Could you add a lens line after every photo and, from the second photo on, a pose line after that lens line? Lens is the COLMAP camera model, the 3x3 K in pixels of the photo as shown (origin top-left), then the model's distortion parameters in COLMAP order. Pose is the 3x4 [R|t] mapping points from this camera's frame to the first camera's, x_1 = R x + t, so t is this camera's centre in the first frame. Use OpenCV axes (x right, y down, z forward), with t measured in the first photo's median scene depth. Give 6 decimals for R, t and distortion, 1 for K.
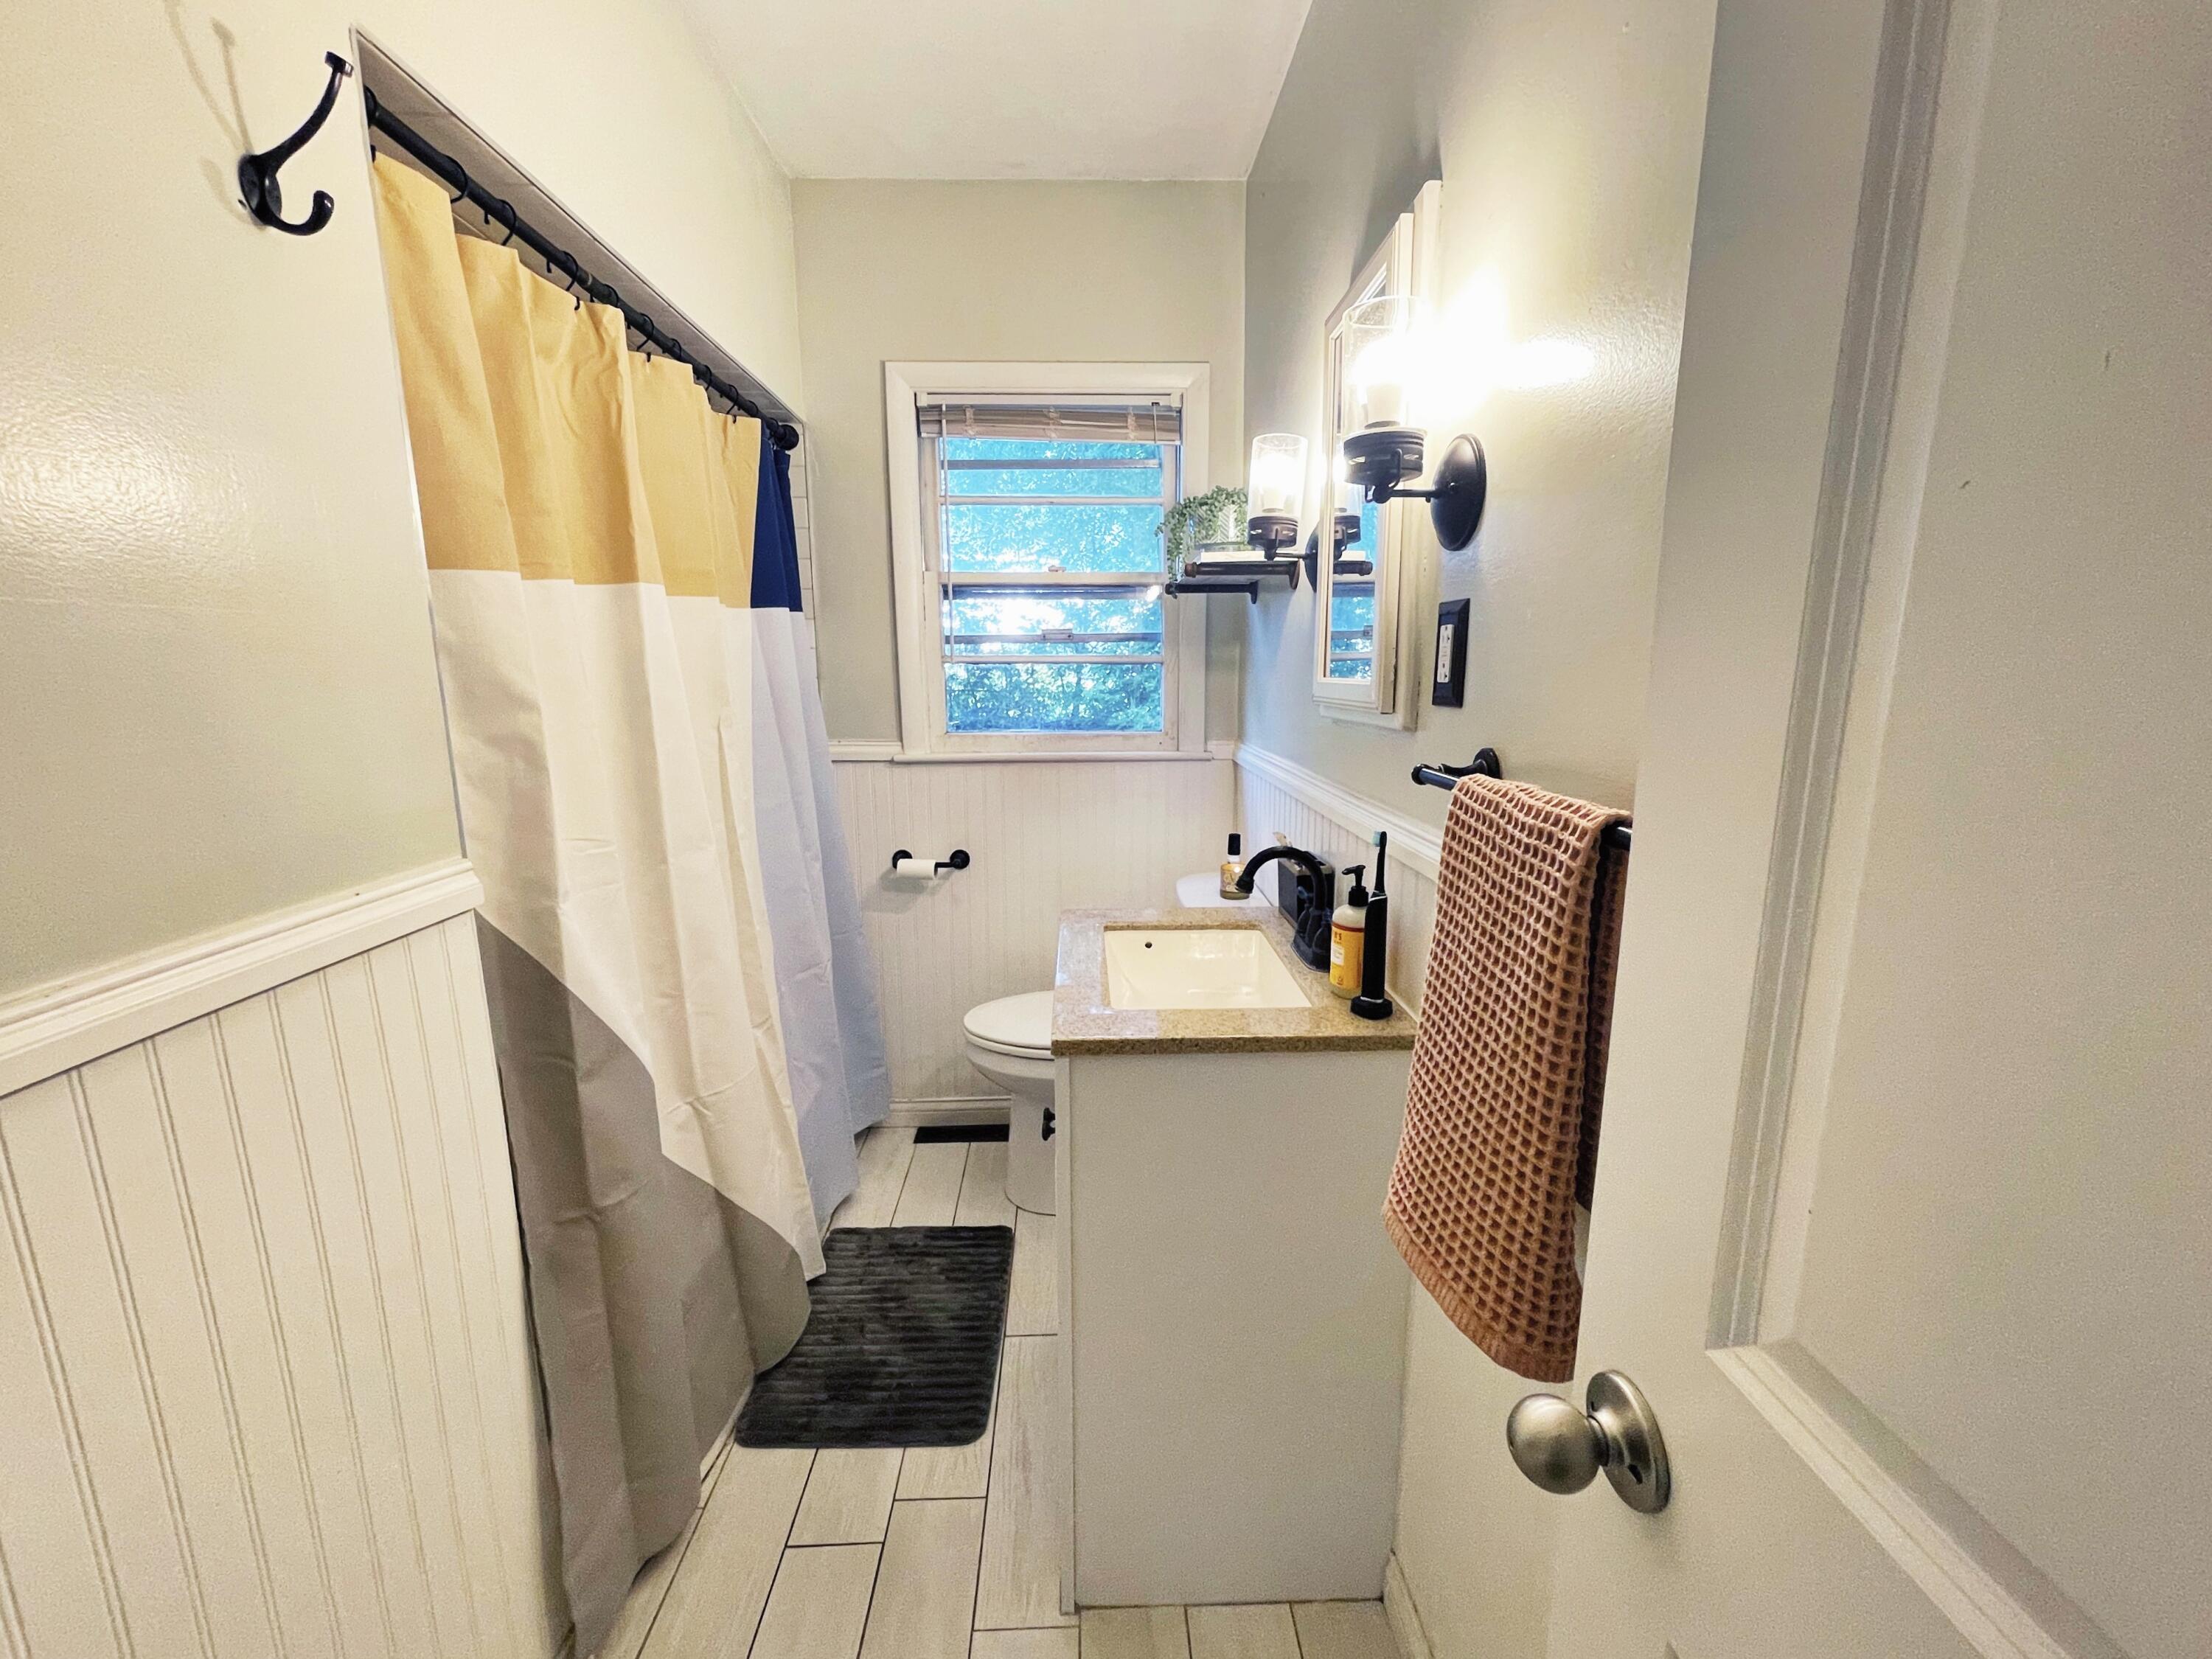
lens RADIAL K [[897.3, 0, 1101.5], [0, 897.3, 832.6], [0, 0, 1]] dist [-0.000816, 0.000593]
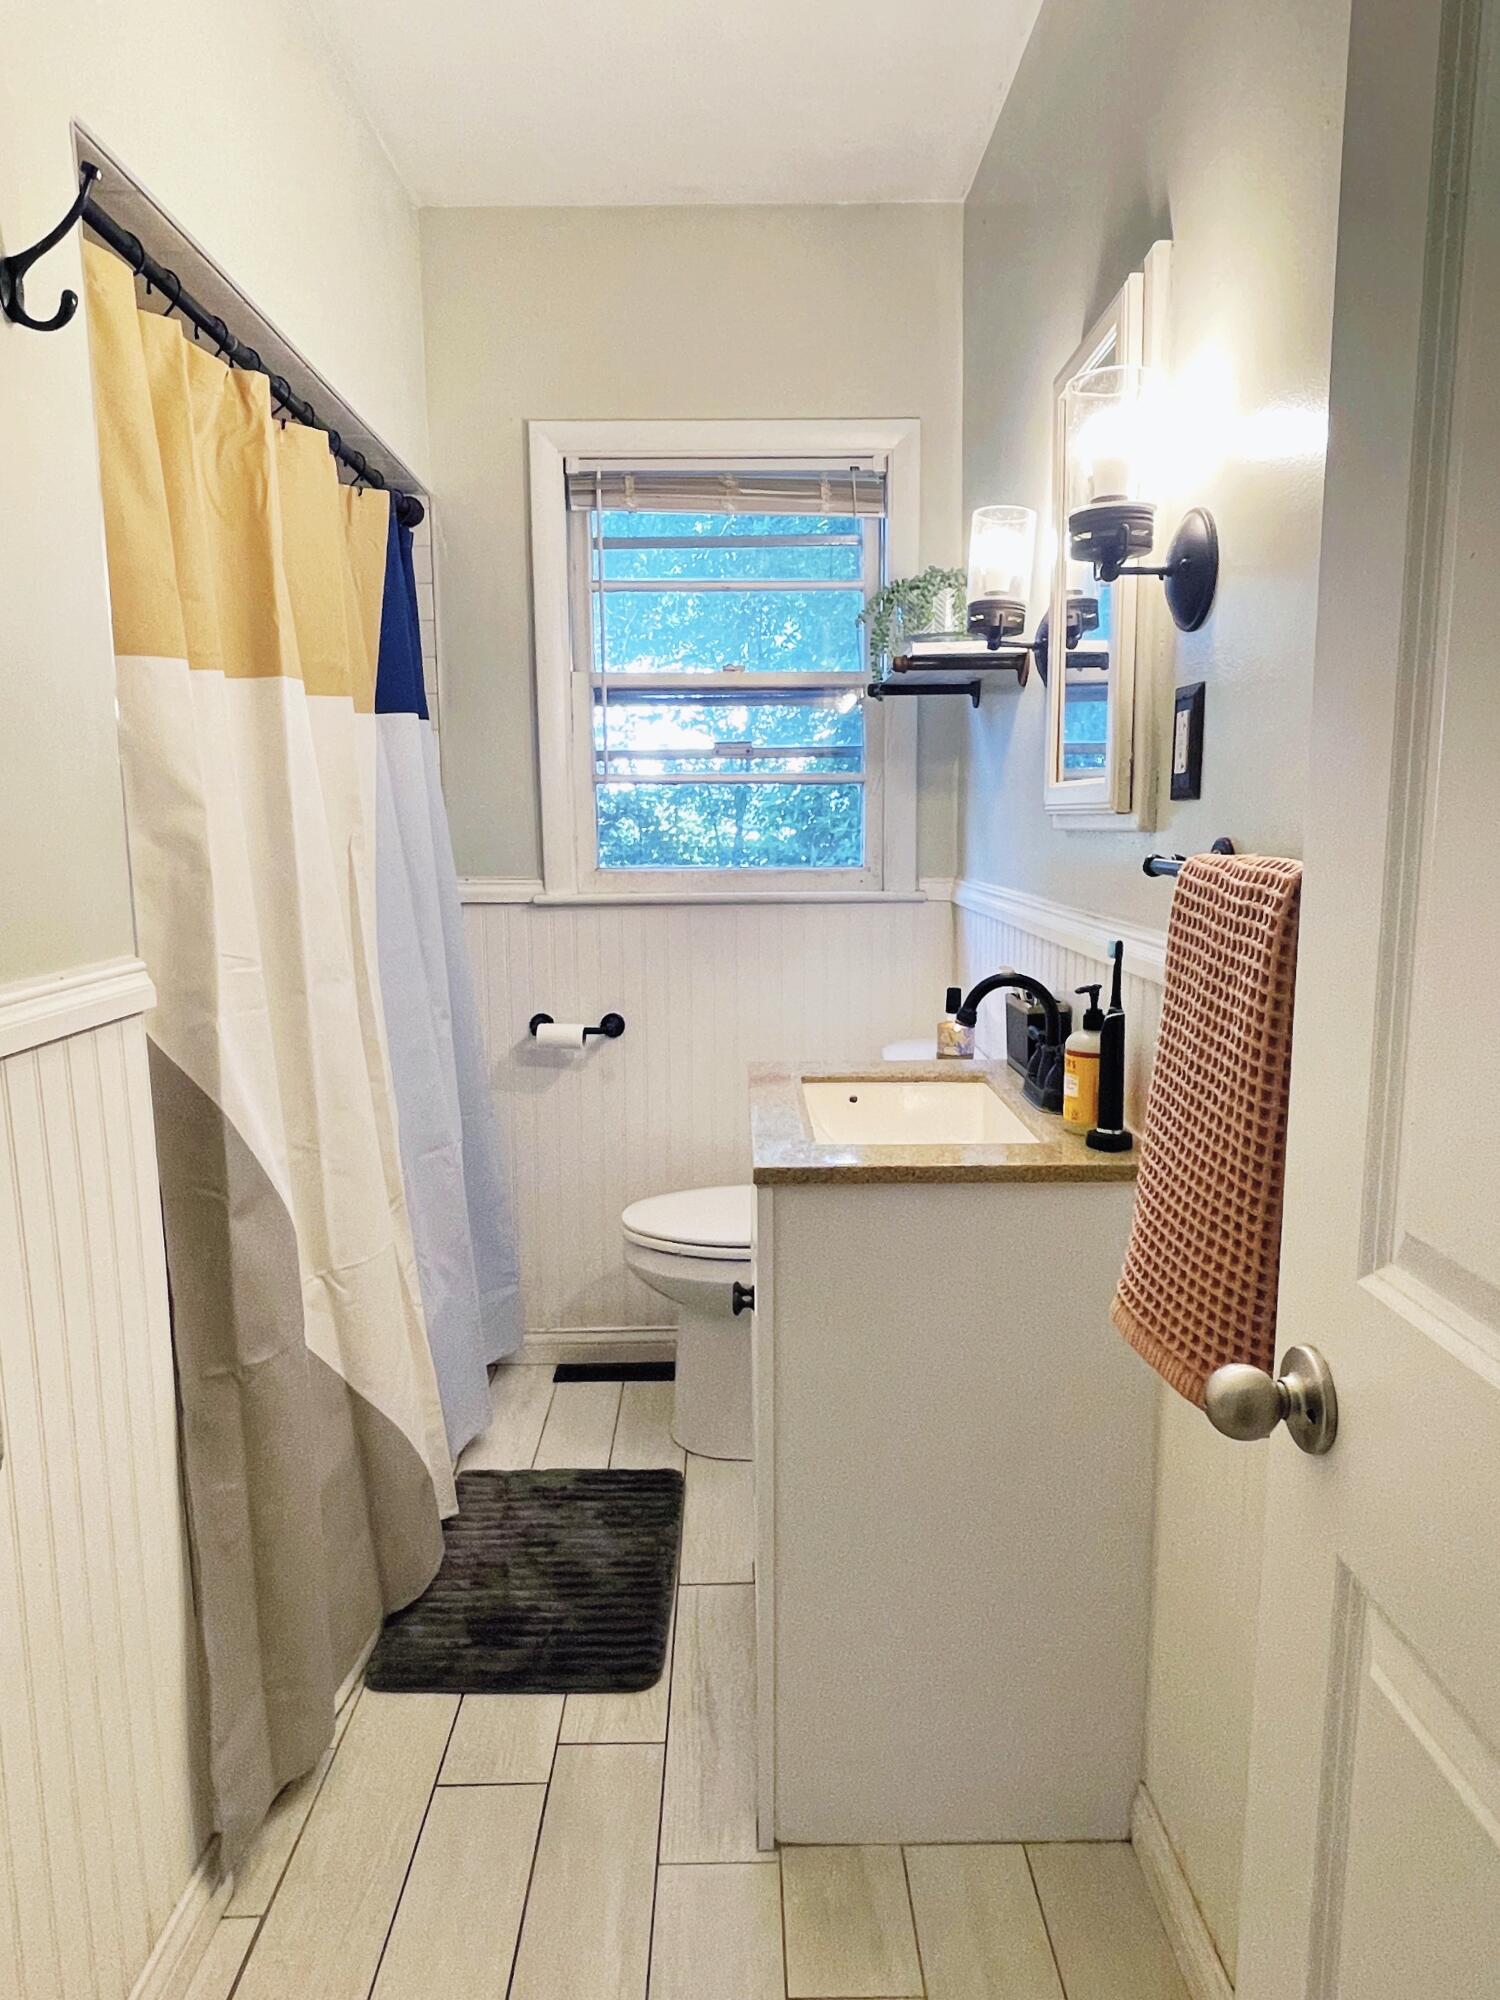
lens RADIAL K [[1233.1, 0, 751.4], [0, 1233.1, 999.2], [0, 0, 1]] dist [-0.002880, -0.004648]
pose [[0.999879, -0.000804, -0.015555, -0.027839], [0.000287, 0.999448, -0.033222, 0.074496], [0.015573, 0.033214, 0.999327, -0.184931]]
